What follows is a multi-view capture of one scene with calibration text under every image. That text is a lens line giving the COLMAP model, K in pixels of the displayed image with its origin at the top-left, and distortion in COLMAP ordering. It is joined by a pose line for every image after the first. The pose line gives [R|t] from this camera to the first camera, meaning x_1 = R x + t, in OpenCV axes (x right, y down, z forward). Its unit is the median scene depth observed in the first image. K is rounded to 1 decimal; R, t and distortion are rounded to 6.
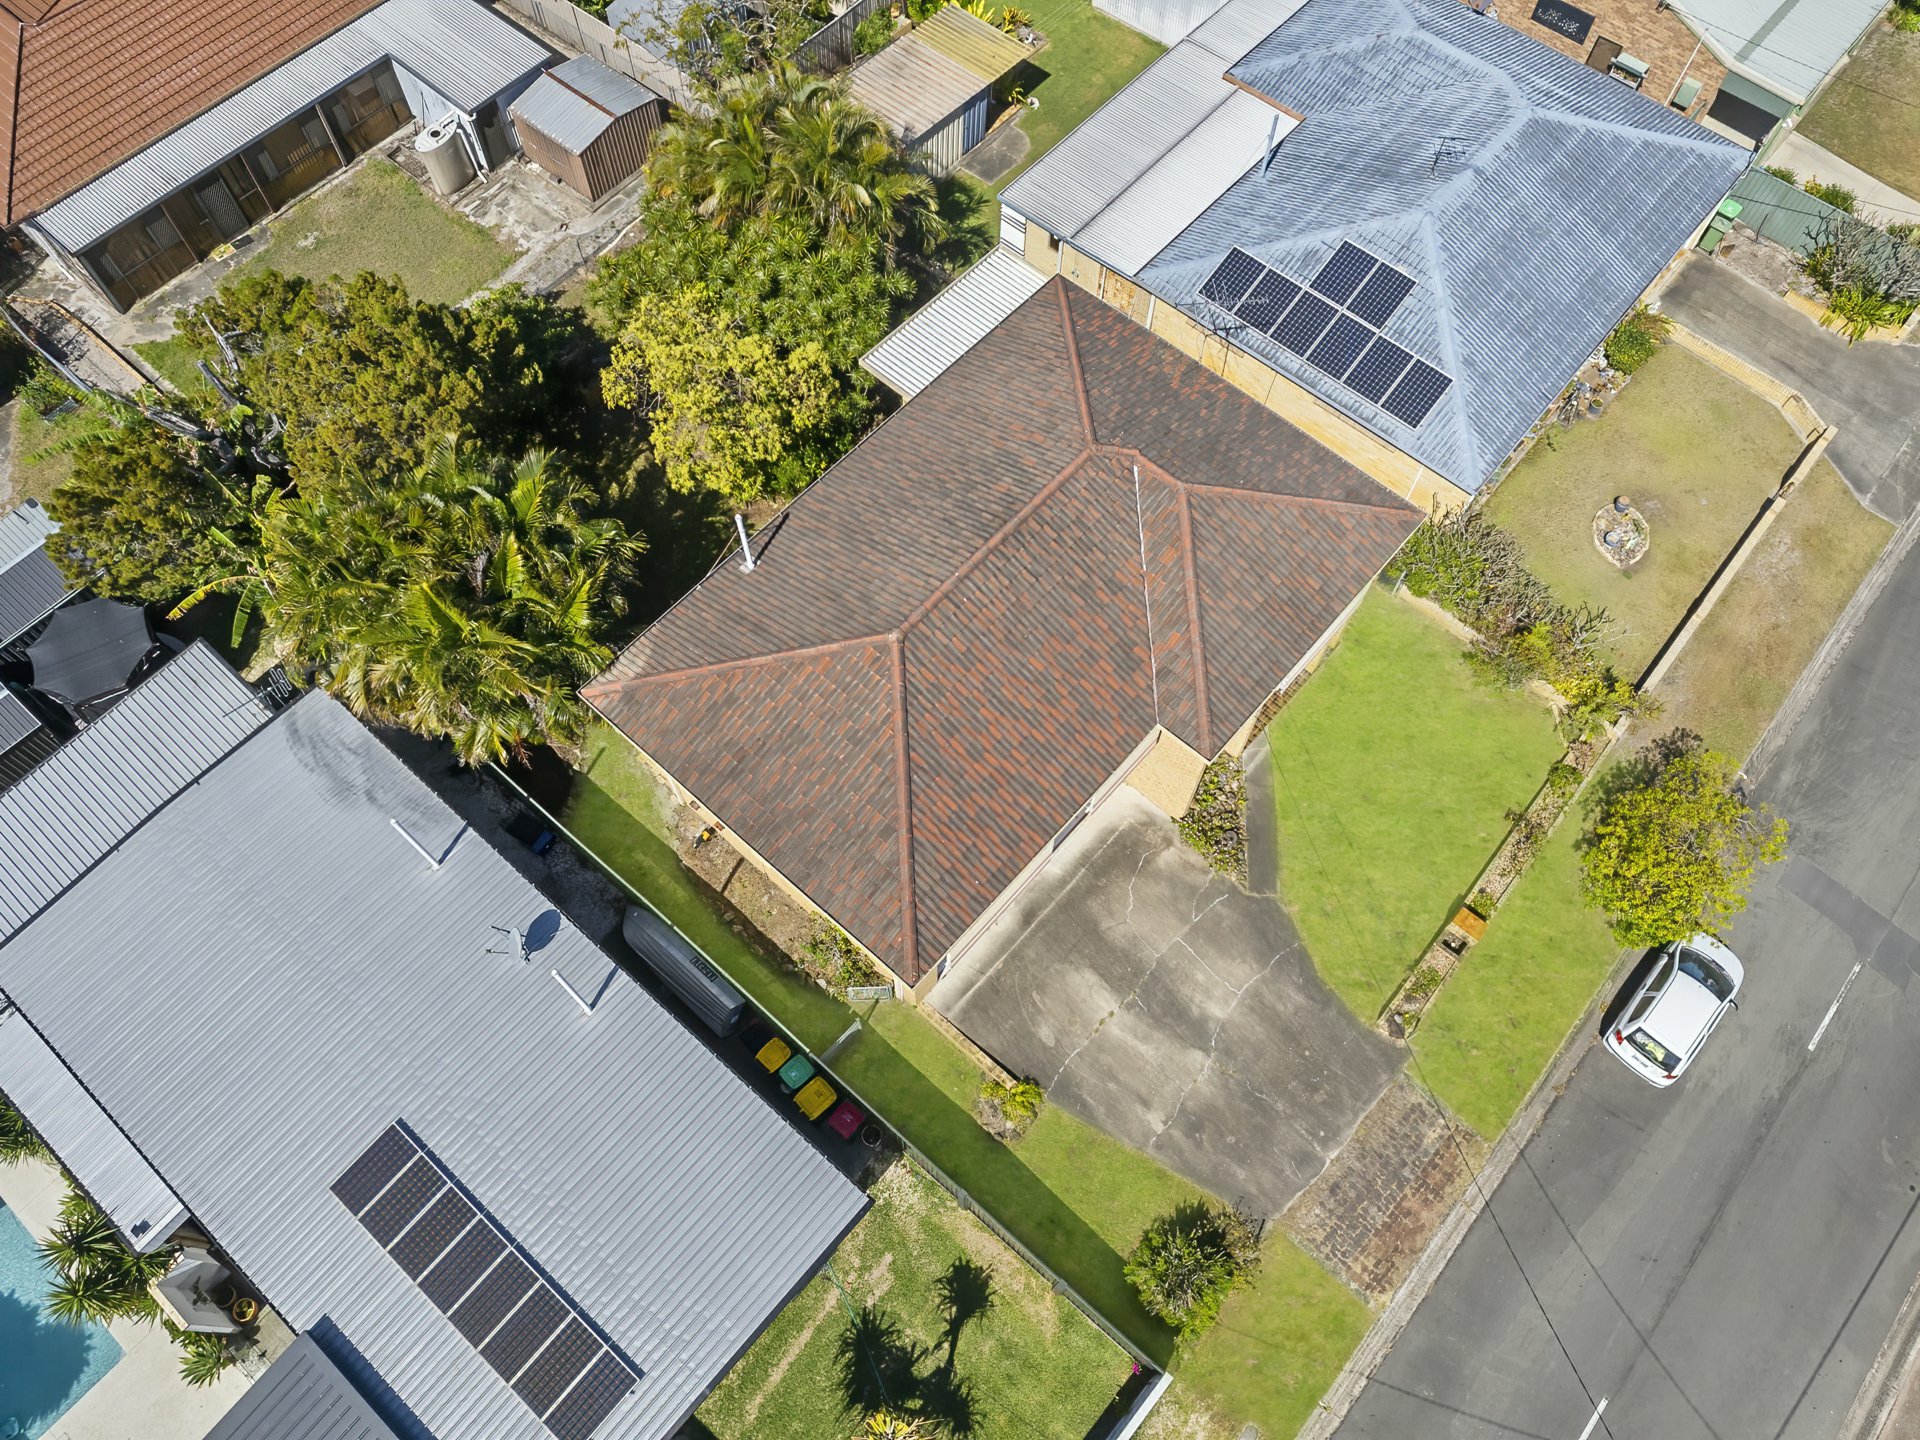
lens RADIAL K [[1424.8, 0, 960.0], [0, 1424.8, 720.0], [0, 0, 1]] dist [-0.045868, 0.002780]
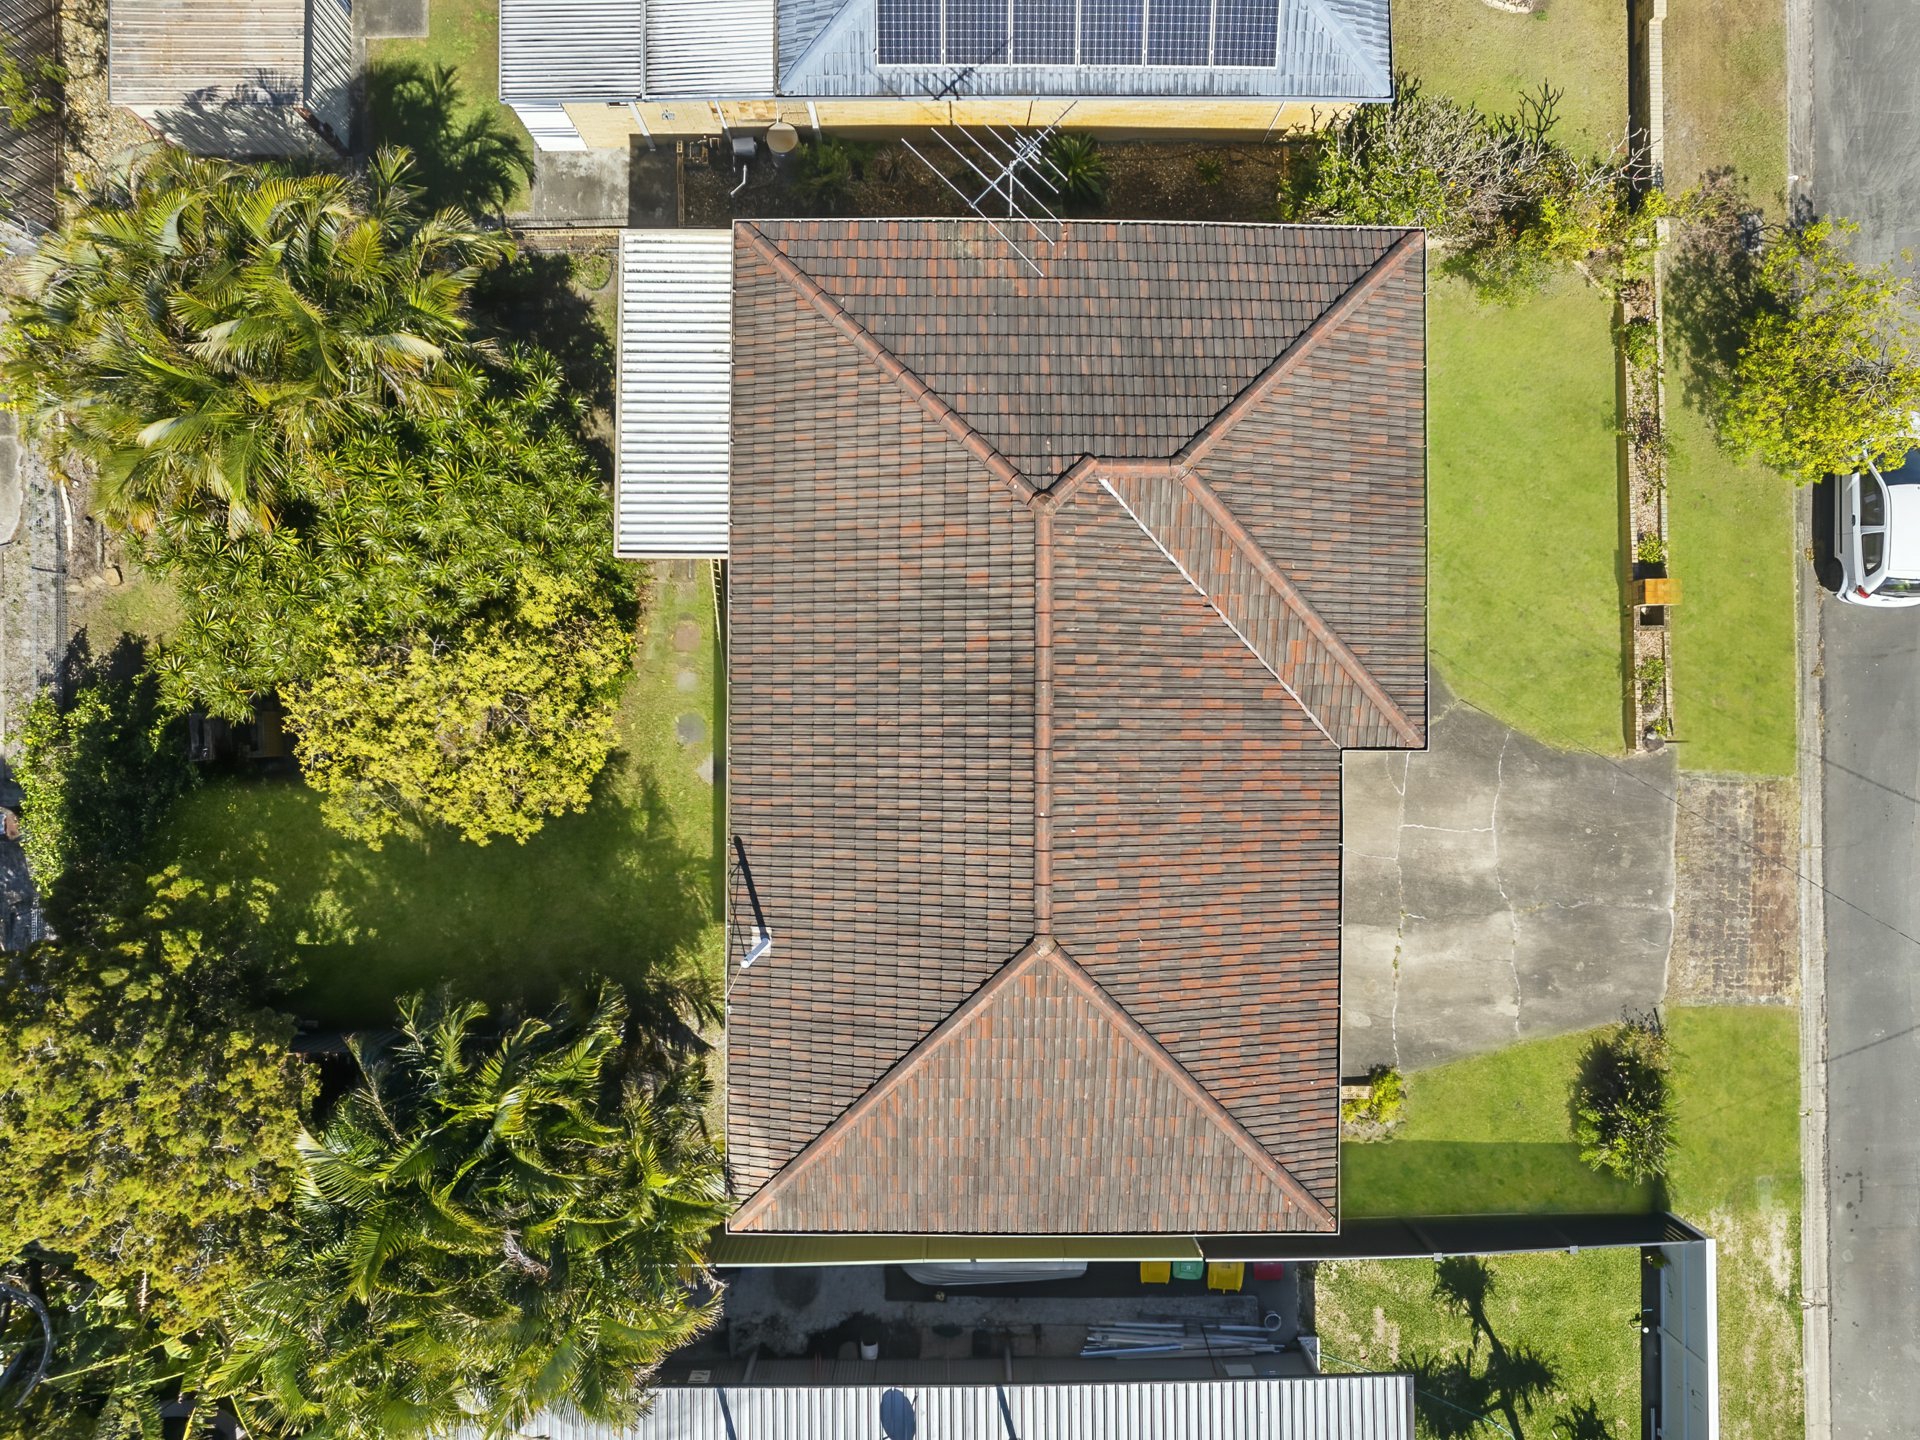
lens RADIAL K [[1398.9, 0, 964.9], [0, 1398.9, 716.5], [0, 0, 1]] dist [-0.068830, 0.069525]
pose [[0.751872, -0.659263, 0.007823, -0.004375], [0.585284, 0.672870, 0.452425, -0.436303], [-0.303531, -0.335587, 0.891768, 0.391499]]
